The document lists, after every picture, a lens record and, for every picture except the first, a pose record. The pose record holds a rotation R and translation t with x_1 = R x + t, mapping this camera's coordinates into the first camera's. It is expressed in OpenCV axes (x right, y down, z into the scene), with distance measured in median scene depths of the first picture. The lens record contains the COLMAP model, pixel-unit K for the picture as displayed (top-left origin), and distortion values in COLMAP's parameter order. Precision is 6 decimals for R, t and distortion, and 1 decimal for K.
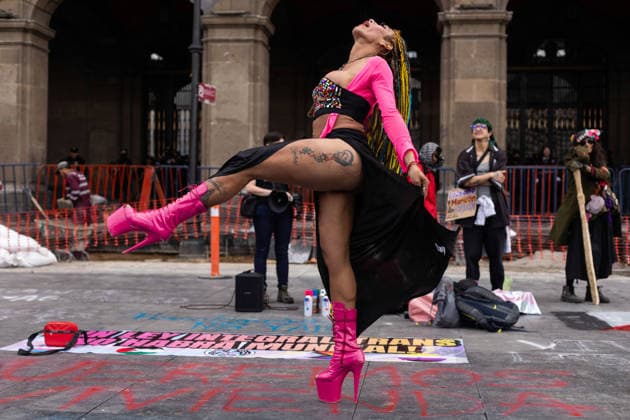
lens RADIAL K [[960.3, 0, 316.1], [0, 960.3, 179.6], [0, 0, 1]] dist [0.024513, 0.003377]
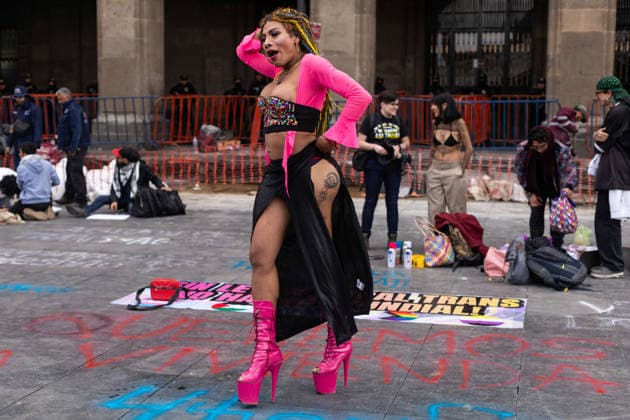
lens RADIAL K [[960.3, 0, 316.1], [0, 960.3, 179.6], [0, 0, 1]] dist [0.024513, 0.003377]
pose [[0.992386, 0.006211, -0.123010, 0.049444], [0.005195, 0.995728, 0.092191, -0.069501], [0.123057, -0.092128, 0.988114, -0.085628]]
